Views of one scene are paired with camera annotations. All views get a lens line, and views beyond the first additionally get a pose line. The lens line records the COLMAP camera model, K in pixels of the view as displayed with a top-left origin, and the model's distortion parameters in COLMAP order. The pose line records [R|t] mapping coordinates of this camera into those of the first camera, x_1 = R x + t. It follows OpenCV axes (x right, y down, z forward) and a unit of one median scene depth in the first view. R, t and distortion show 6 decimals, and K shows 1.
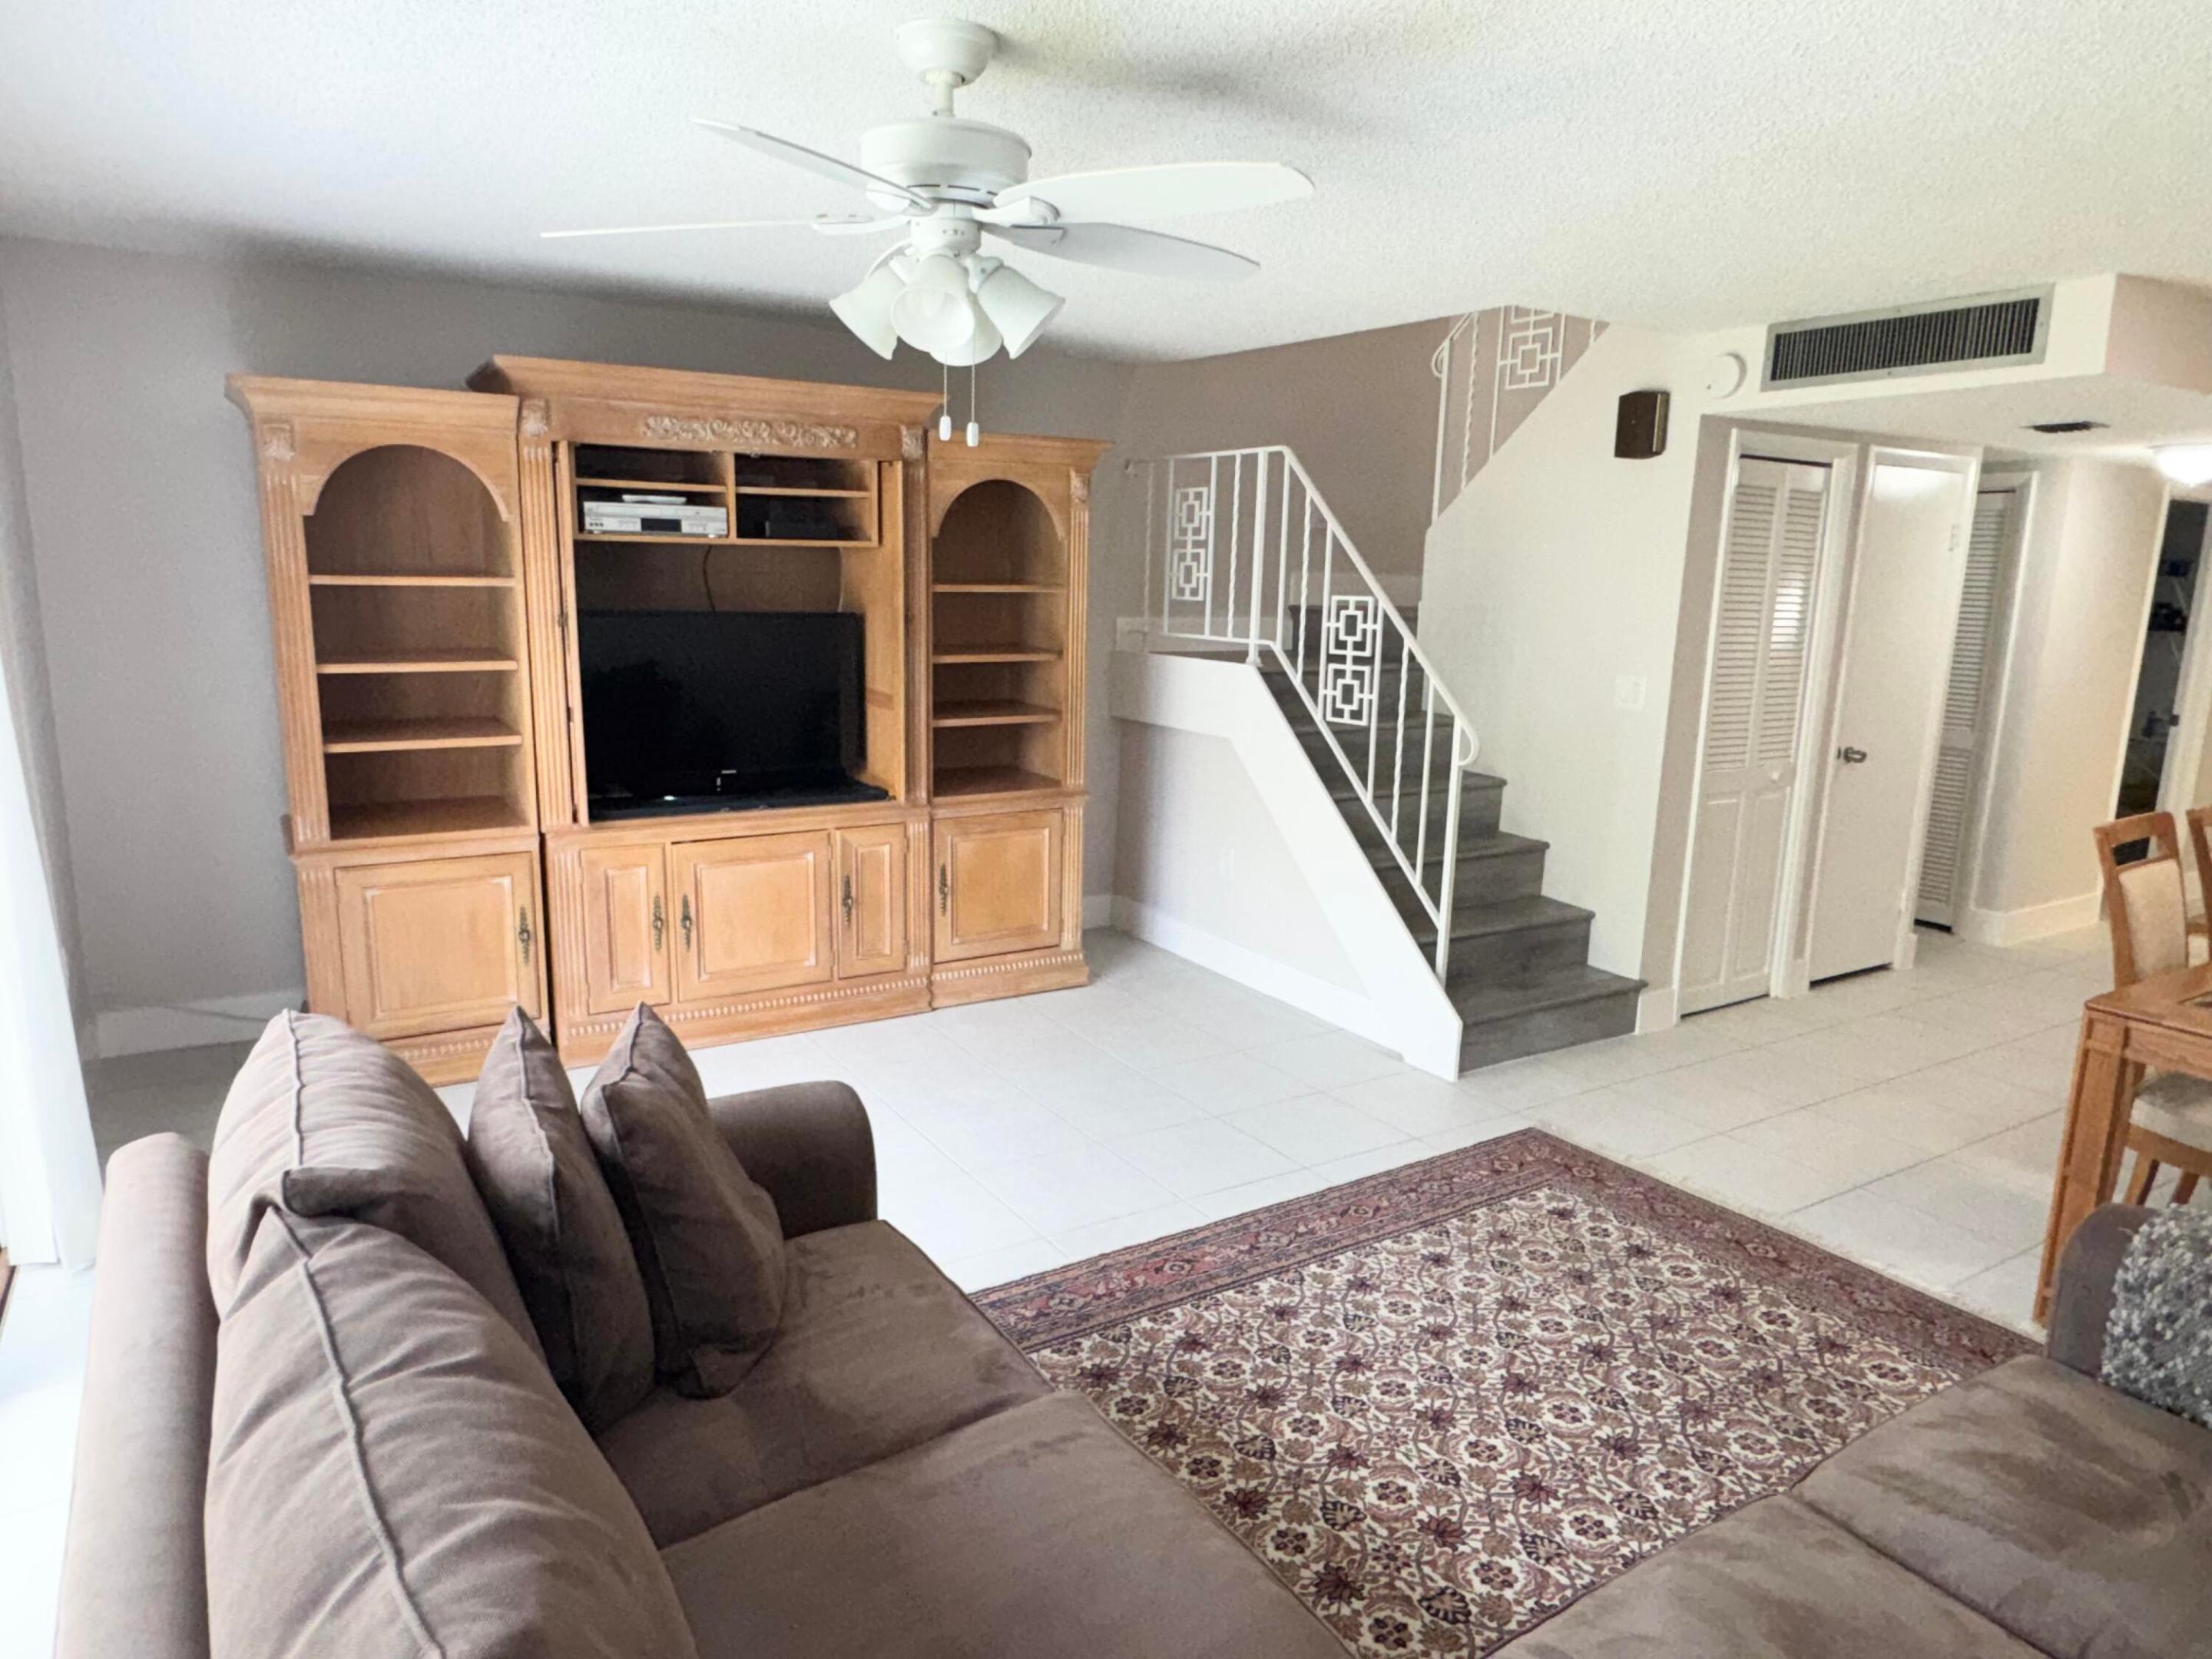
lens RADIAL K [[1364.1, 0, 1091.9], [0, 1364.1, 834.9], [0, 0, 1]] dist [0.003716, 0.000521]
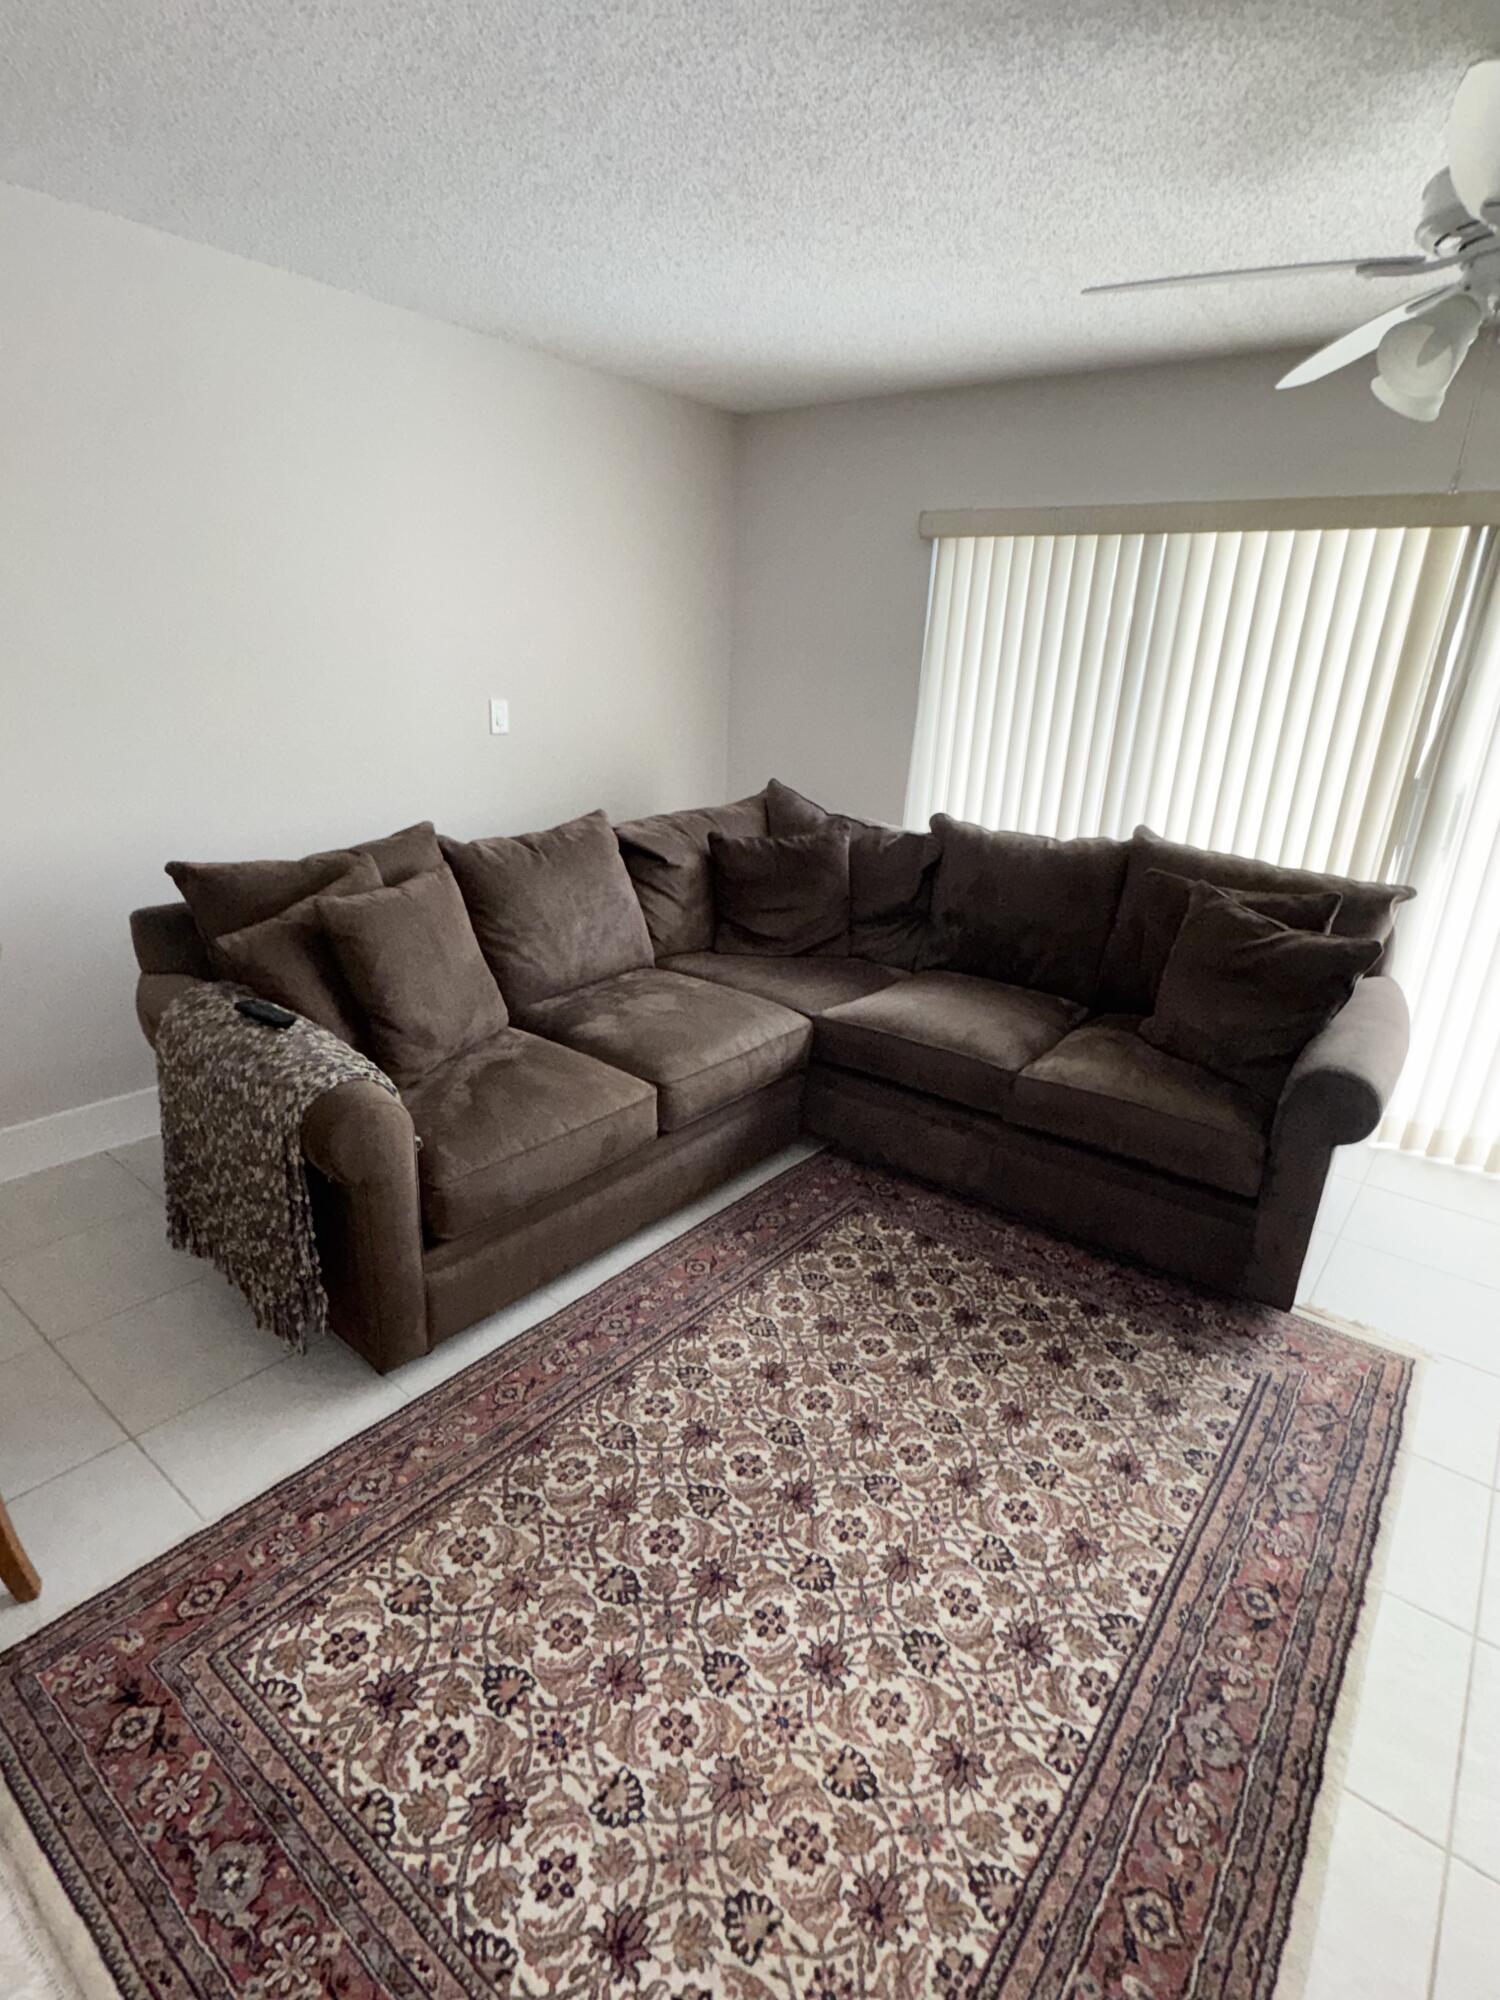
lens RADIAL K [[1006.3, 0, 751.5], [0, 1006.3, 1001.6], [0, 0, 1]] dist [-0.000775, -0.000156]
pose [[-0.936892, 0.048733, -0.346207, 0.497660], [-0.135780, 0.861792, 0.488752, -0.188874], [0.322177, 0.504915, -0.800789, 1.210724]]
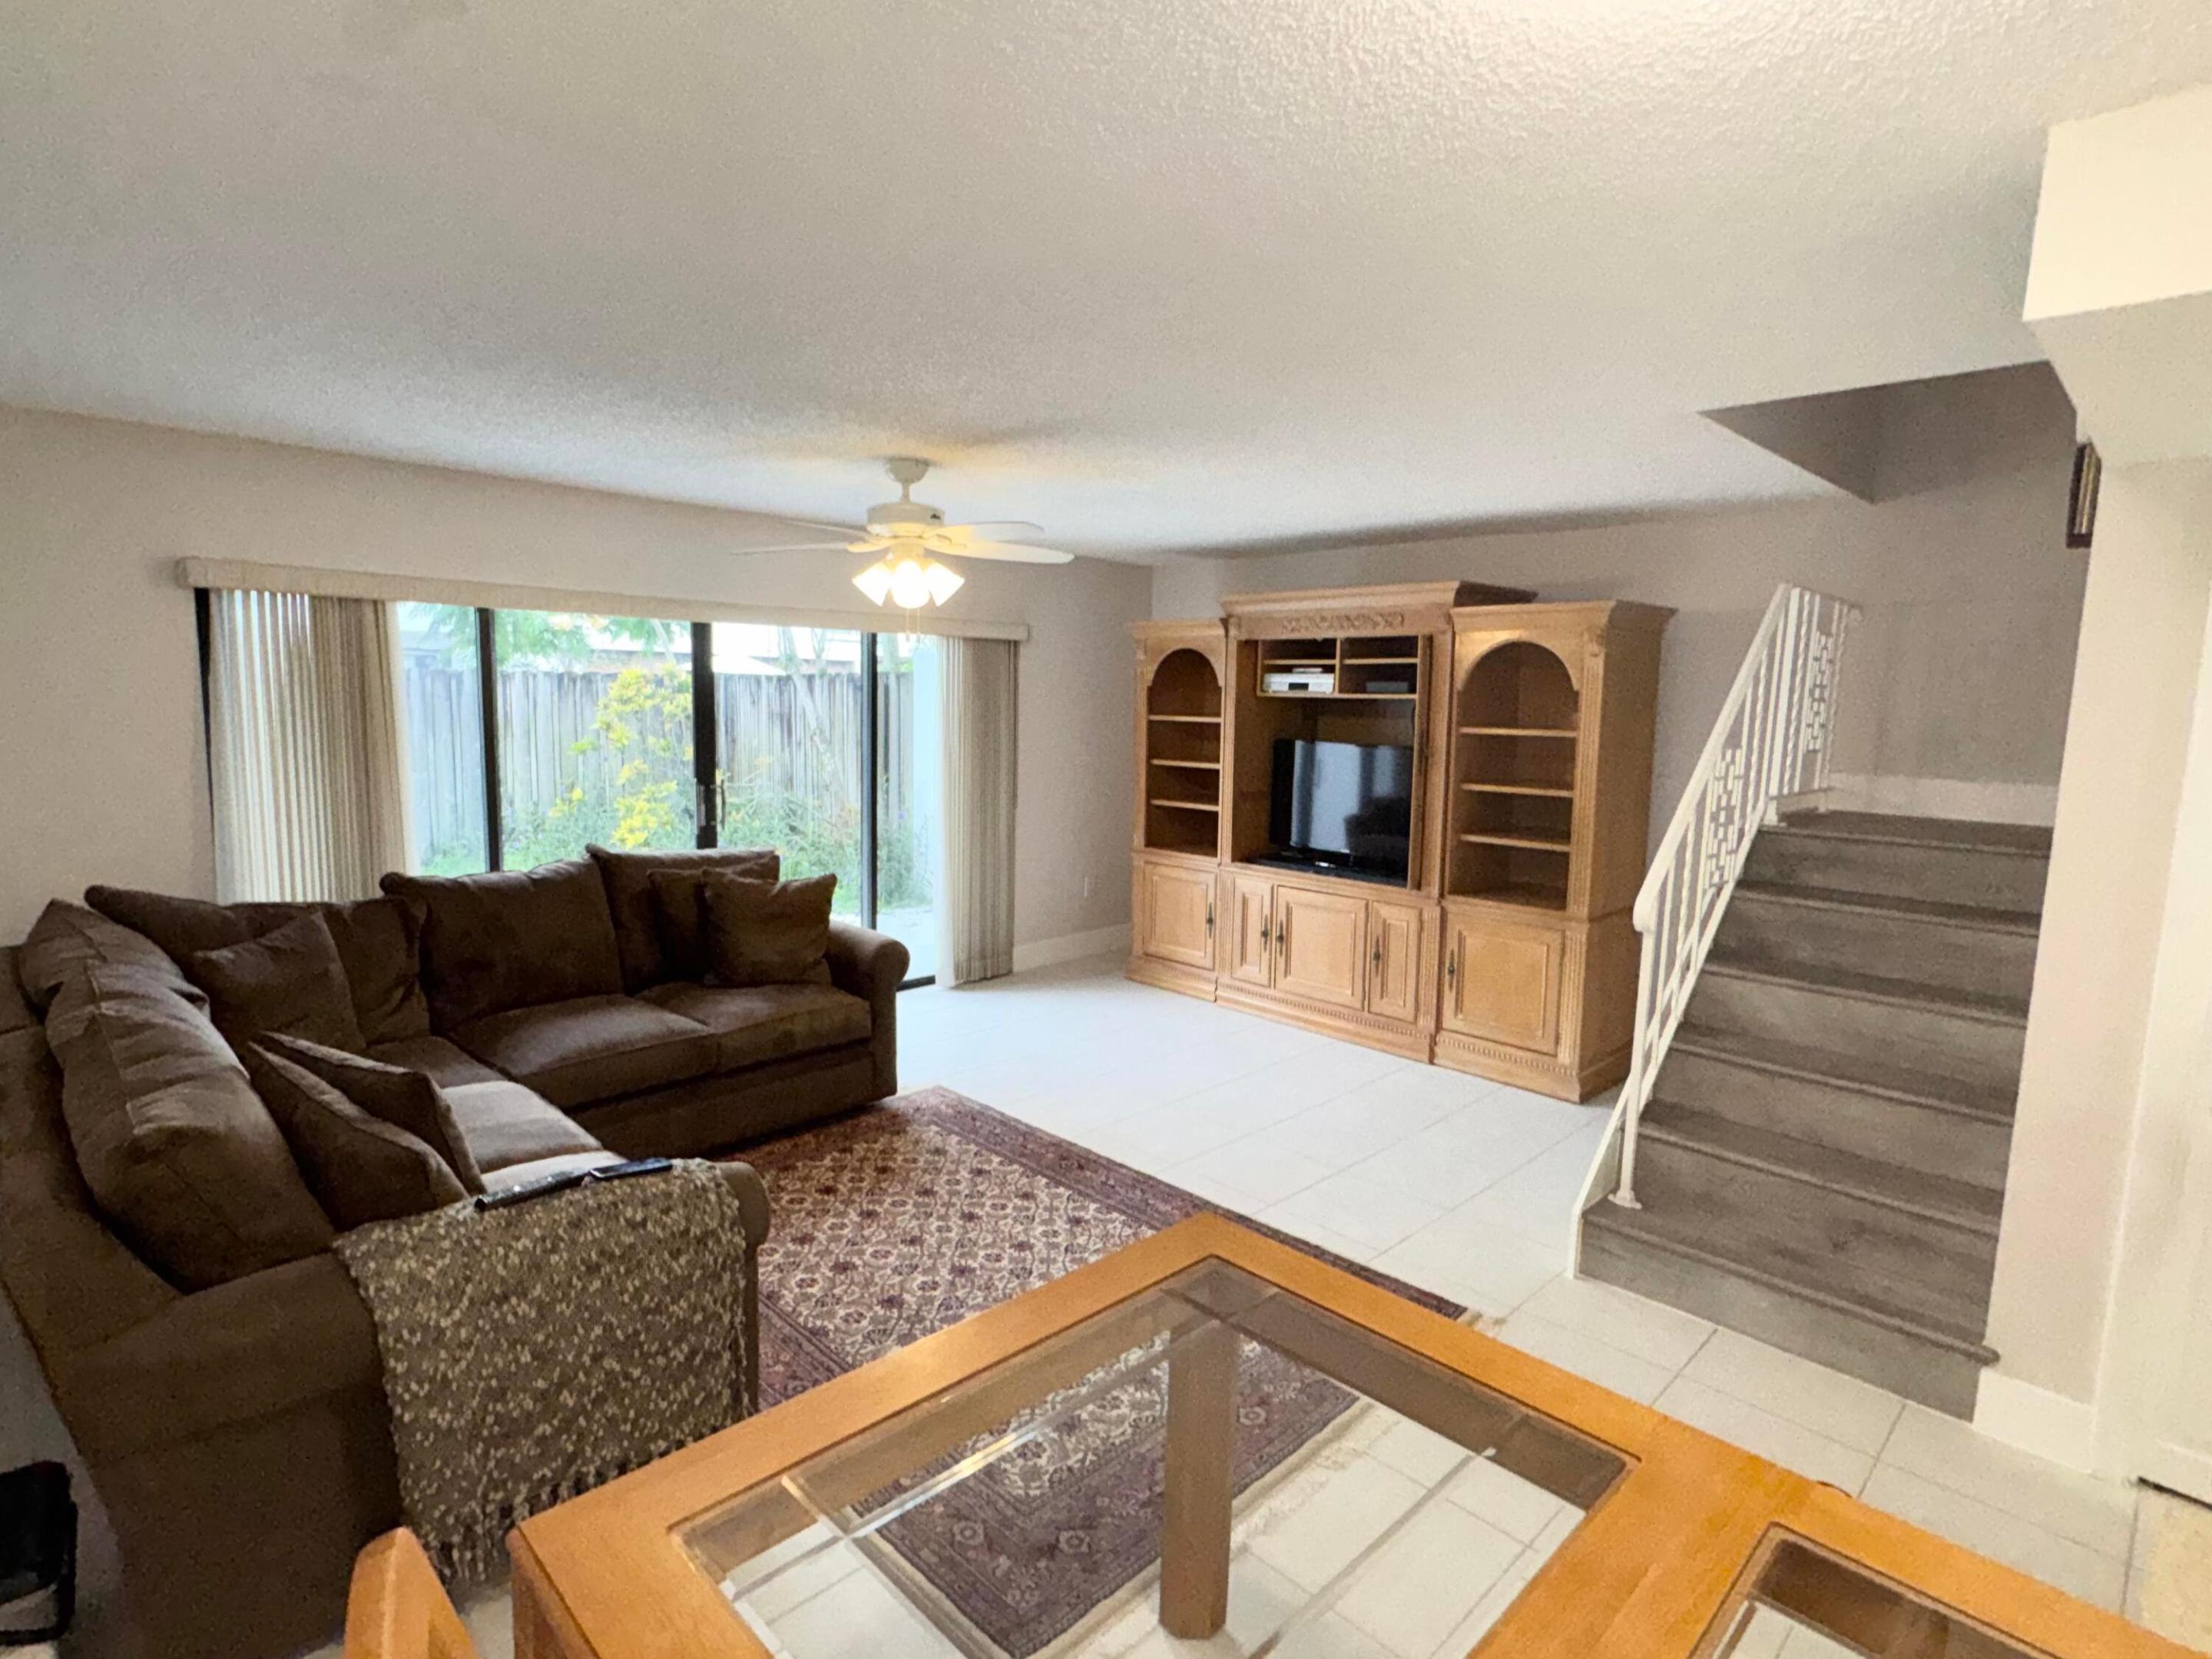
lens RADIAL K [[1112.9, 0, 1108.7], [0, 1112.9, 830.1], [0, 0, 1]] dist [-0.000775, -0.000156]
pose [[0.231362, 0.096638, -0.968056, 1.243909], [-0.208478, 0.976864, 0.047692, -0.108514], [0.950268, 0.190785, 0.246156, 0.689418]]
